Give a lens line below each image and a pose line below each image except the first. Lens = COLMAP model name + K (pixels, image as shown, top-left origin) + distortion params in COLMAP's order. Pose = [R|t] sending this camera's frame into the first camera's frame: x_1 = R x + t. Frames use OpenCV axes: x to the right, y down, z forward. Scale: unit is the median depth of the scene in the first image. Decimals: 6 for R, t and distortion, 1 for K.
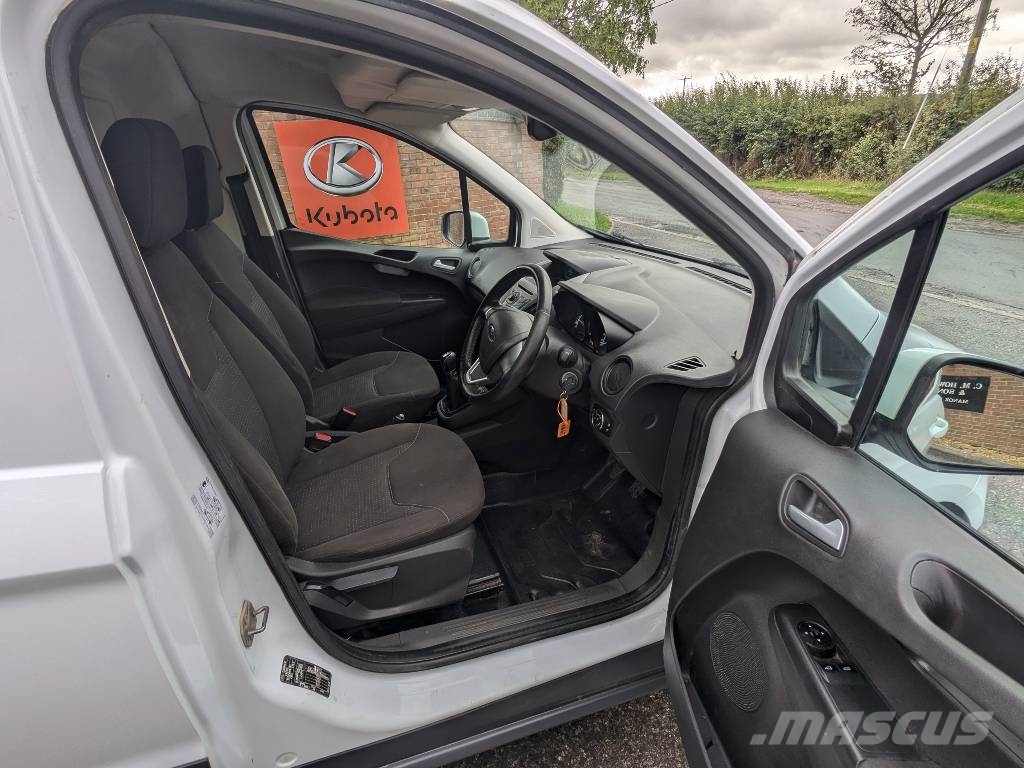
lens RADIAL K [[480.5, 0, 508.1], [0, 480.5, 384.1], [0, 0, 1]] dist [-0.000428, 0.001227]
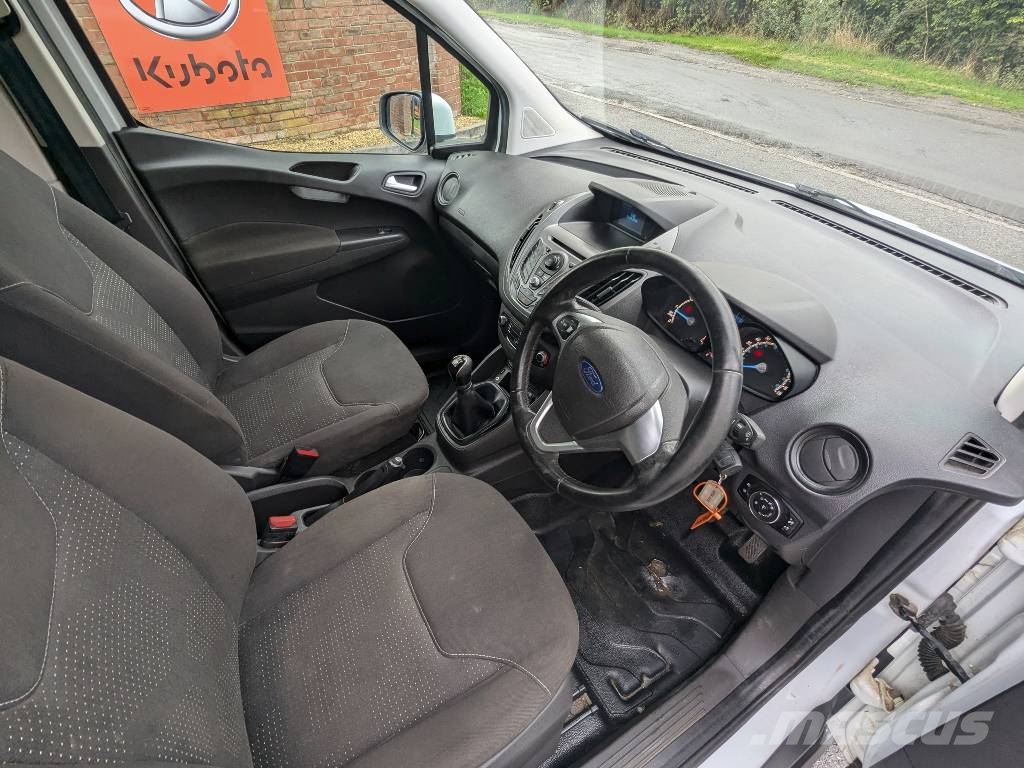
lens RADIAL K [[480.5, 0, 508.1], [0, 480.5, 384.1], [0, 0, 1]] dist [-0.000428, 0.001227]
pose [[0.979141, -0.088262, 0.183012, -0.049191], [0.040879, 0.967879, 0.248072, -0.050650], [-0.199029, -0.235416, 0.951297, 0.097889]]
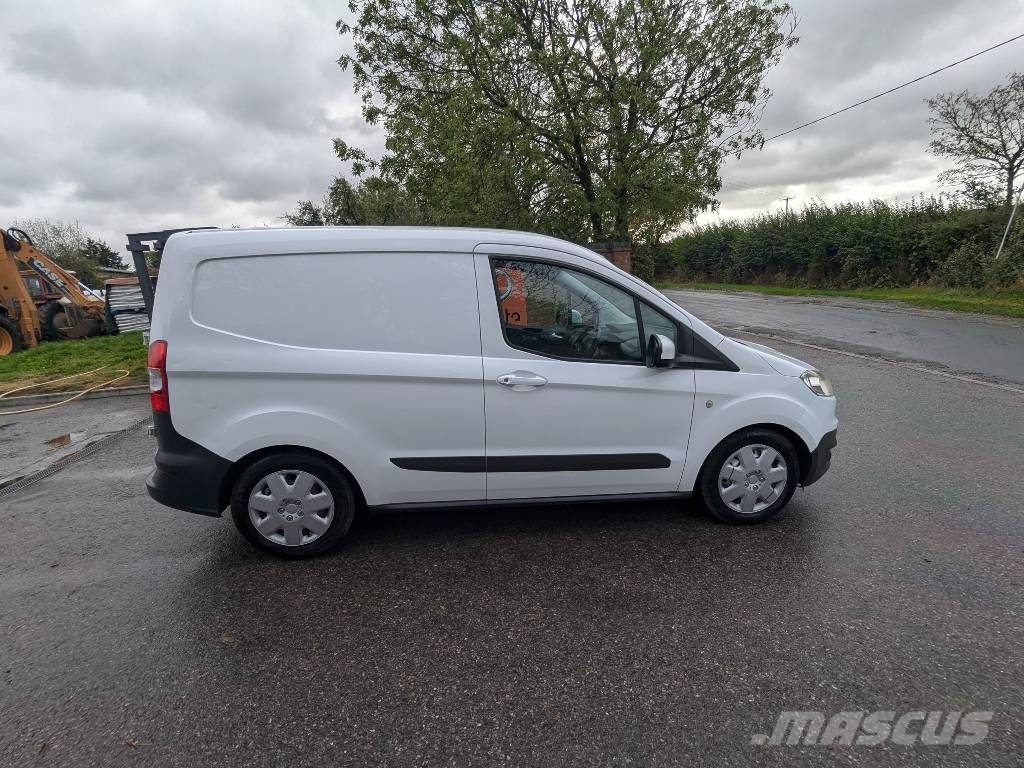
lens RADIAL K [[480.5, 0, 508.1], [0, 480.5, 384.1], [0, 0, 1]] dist [-0.000428, 0.001227]
pose [[0.977823, 0.023390, -0.208121, 0.028330], [-0.067444, 0.975974, -0.207187, 0.126806], [0.198274, 0.216629, 0.955907, -0.297383]]
